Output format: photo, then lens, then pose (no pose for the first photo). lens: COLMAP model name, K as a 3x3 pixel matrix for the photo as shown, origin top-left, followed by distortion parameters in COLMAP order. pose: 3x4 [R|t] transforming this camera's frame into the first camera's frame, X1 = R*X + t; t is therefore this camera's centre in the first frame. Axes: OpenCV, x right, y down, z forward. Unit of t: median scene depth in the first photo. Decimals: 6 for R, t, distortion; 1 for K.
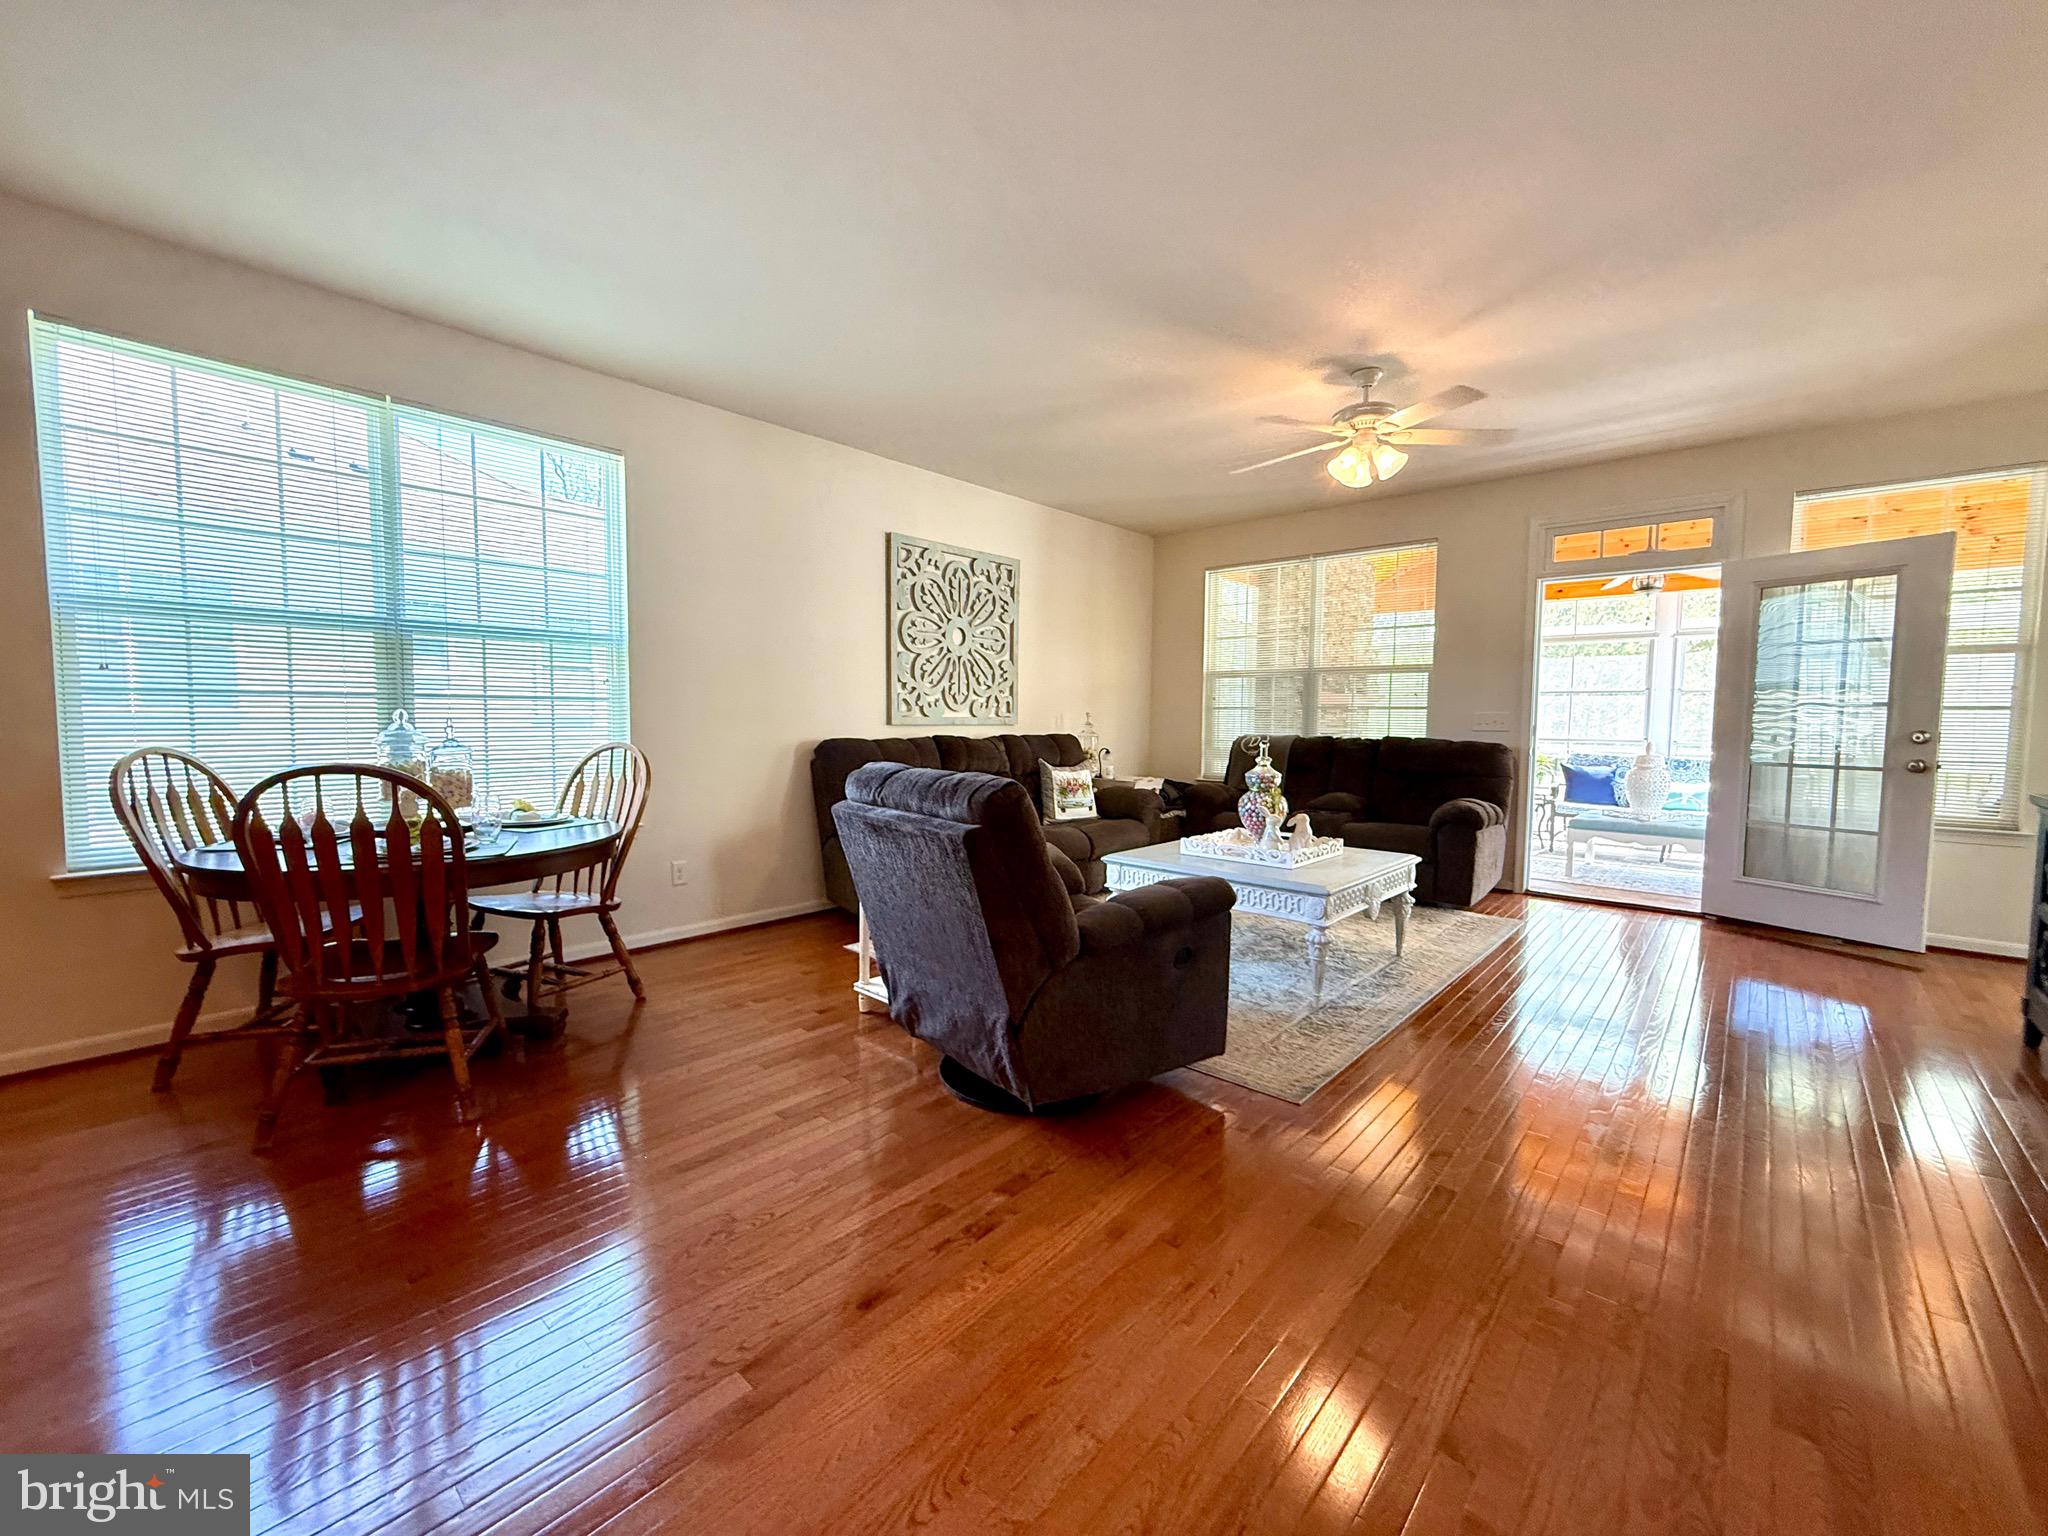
lens RADIAL K [[817.7, 0, 1035.0], [0, 817.7, 771.5], [0, 0, 1]] dist [0.001168, 0.000060]
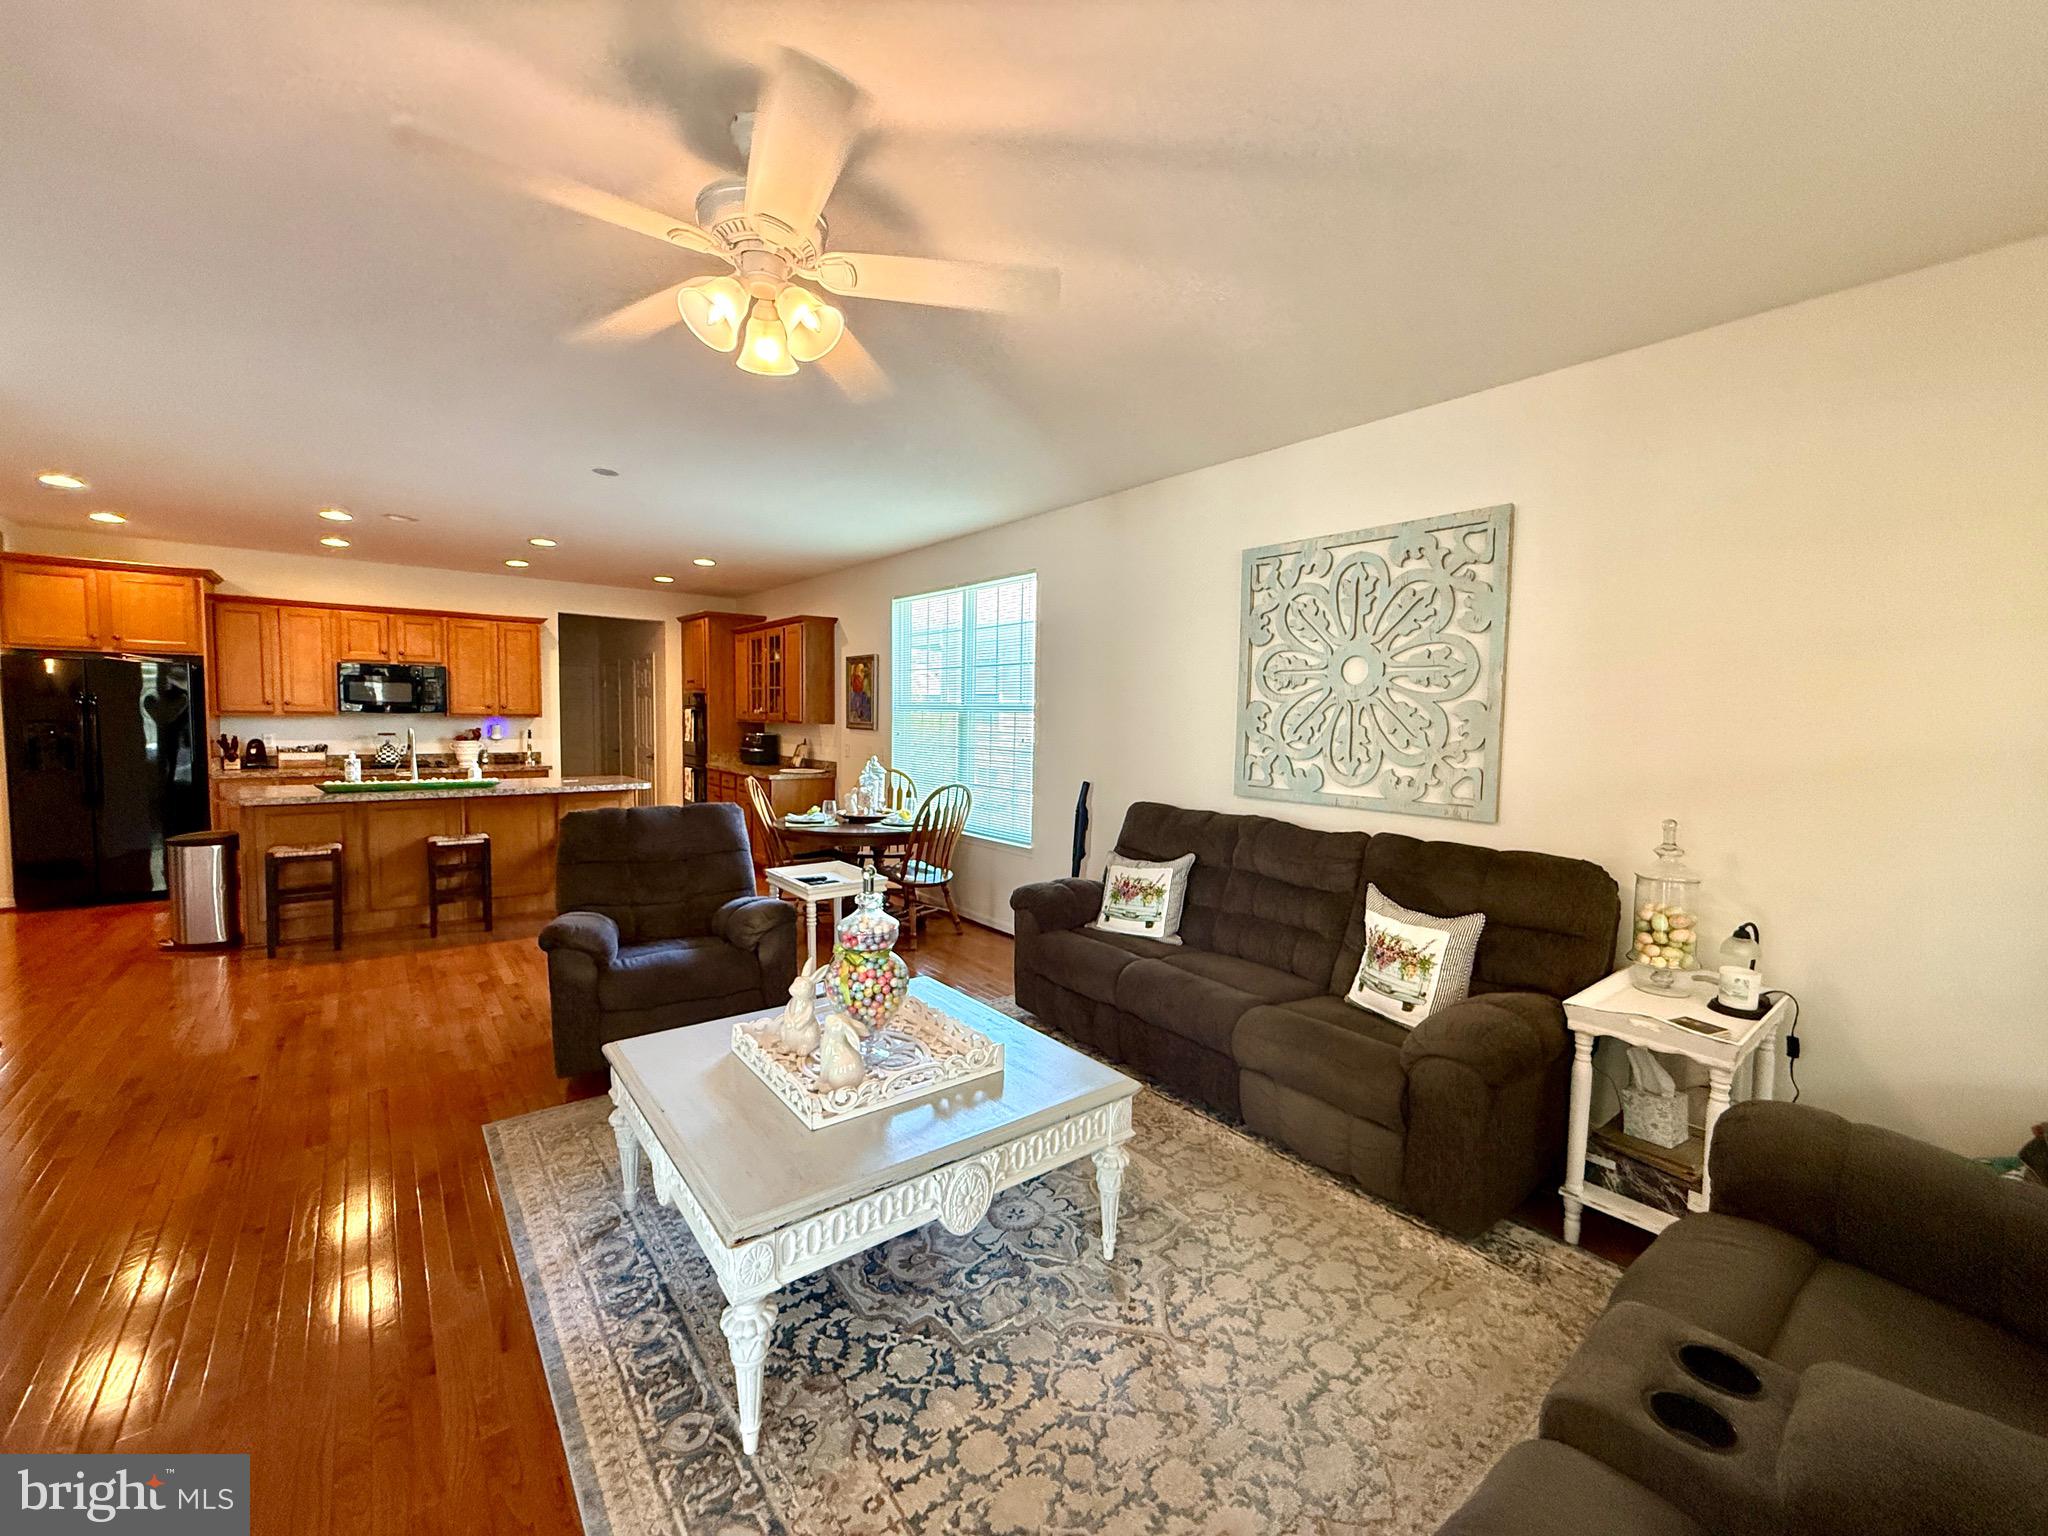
lens RADIAL K [[817.7, 0, 1025.8], [0, 817.7, 767.3], [0, 0, 1]] dist [0.001168, 0.000060]
pose [[-0.145844, 0.050320, -0.988027, 0.891383], [-0.076099, 0.995176, 0.061917, -0.167237], [0.986377, 0.084218, -0.141311, 1.284984]]
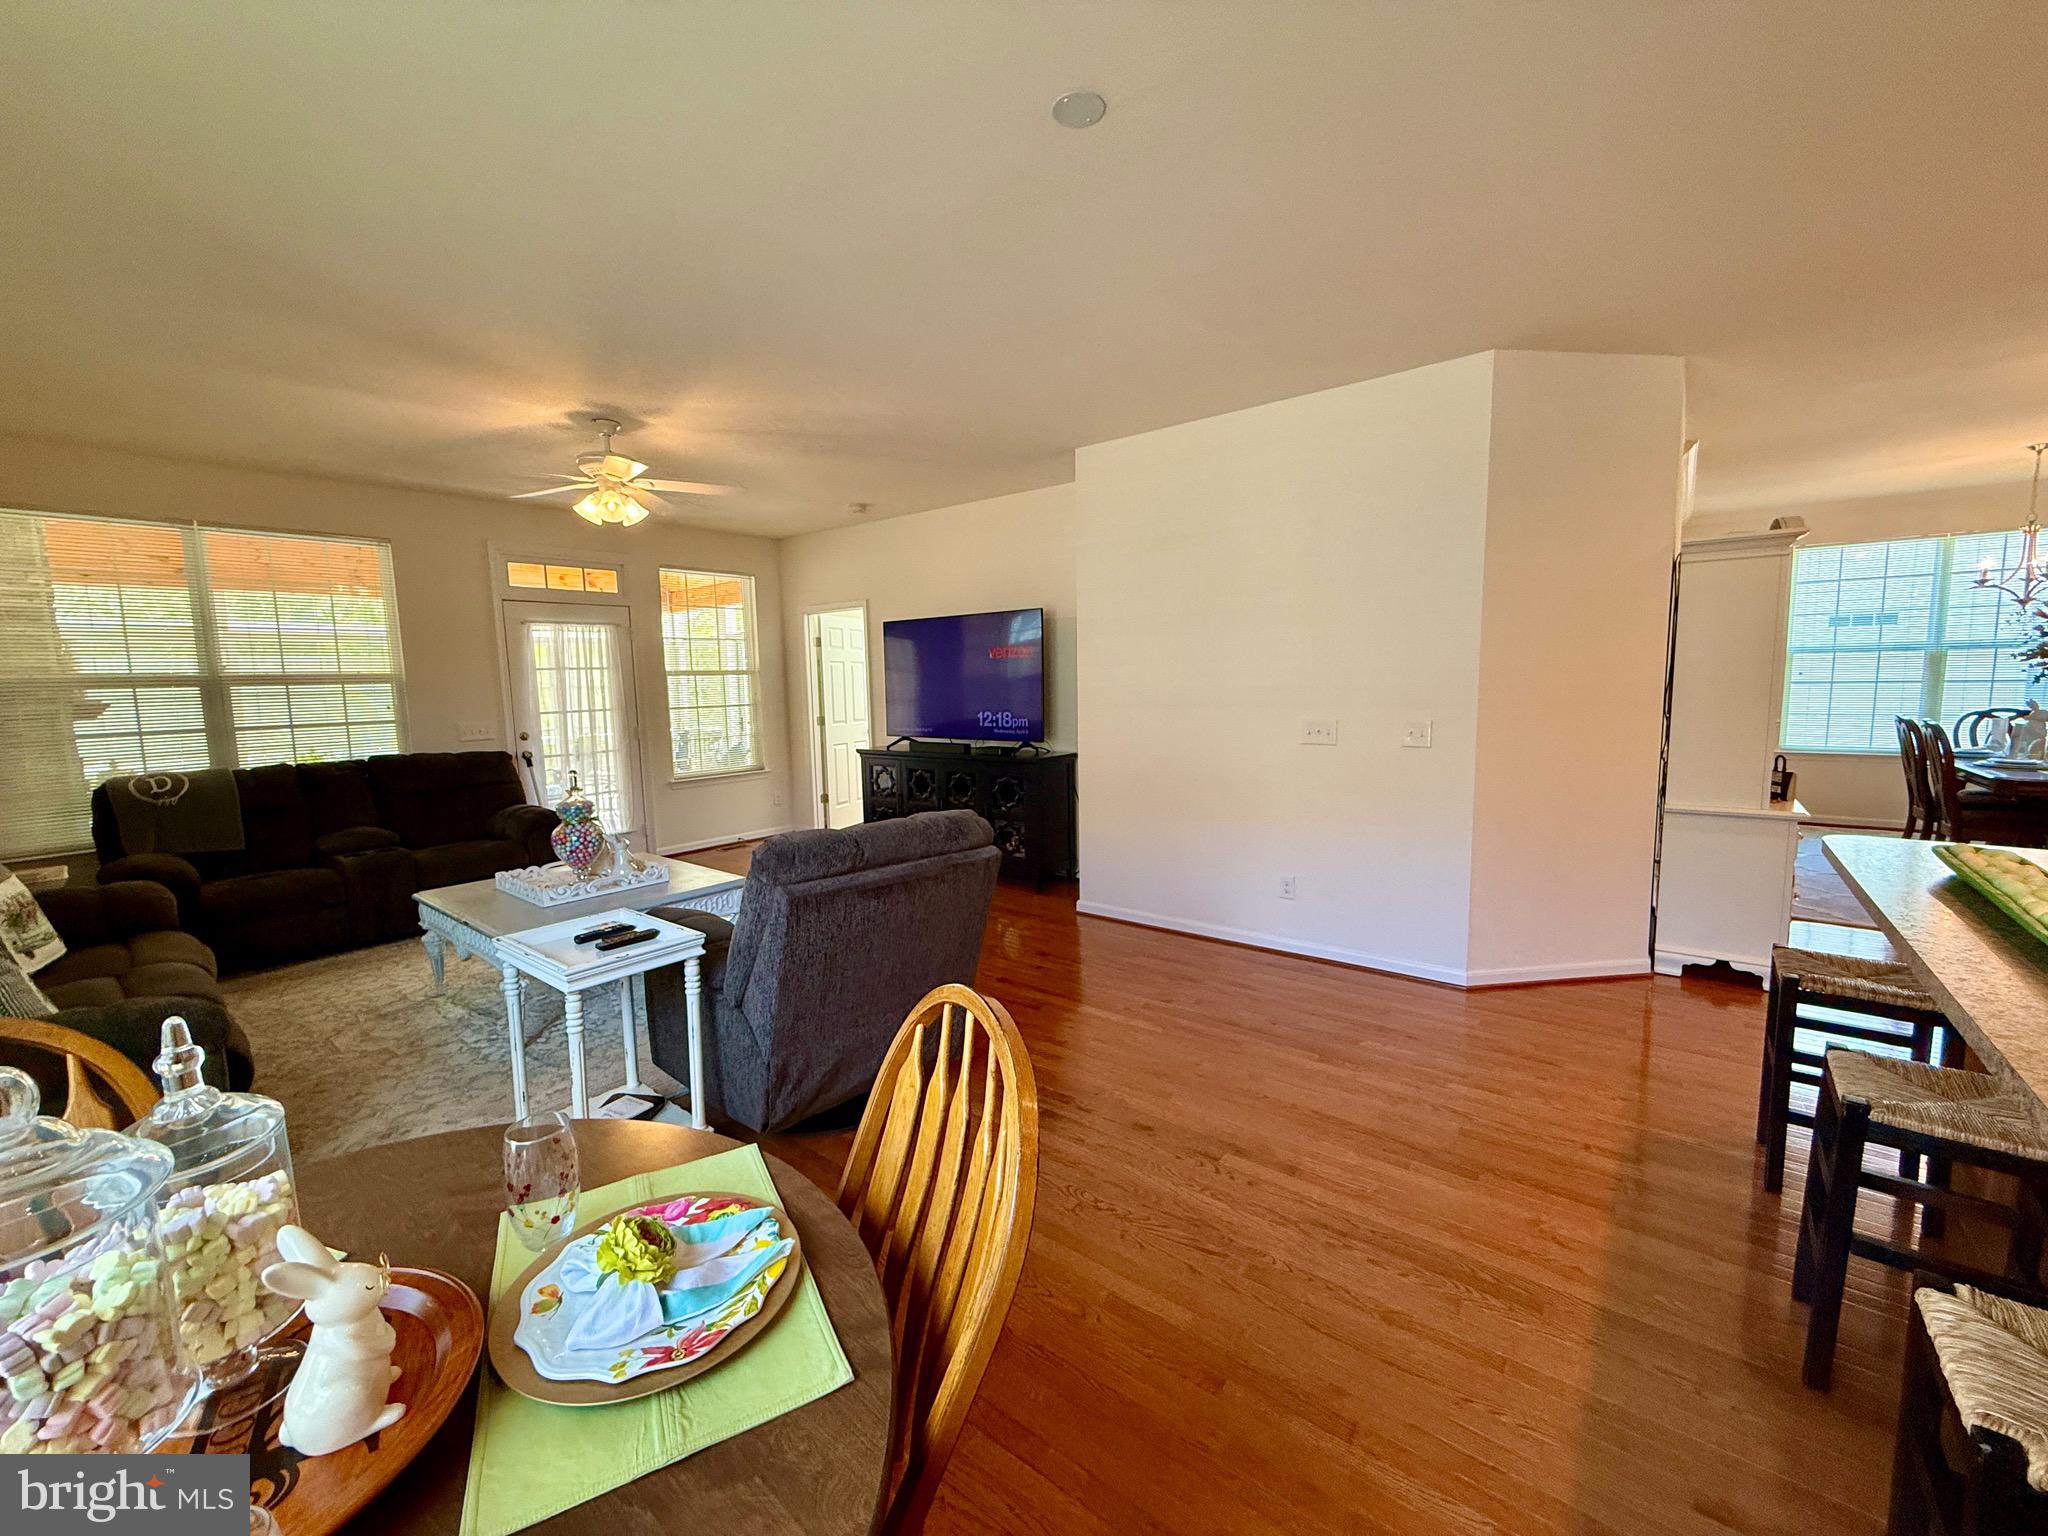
lens RADIAL K [[817.7, 0, 1032.1], [0, 817.7, 770.9], [0, 0, 1]] dist [0.001168, 0.000060]
pose [[-0.082864, -0.122466, 0.989007, -0.751819], [0.078000, 0.988579, 0.128949, -0.130174], [-0.993504, 0.087828, -0.072365, 0.560538]]
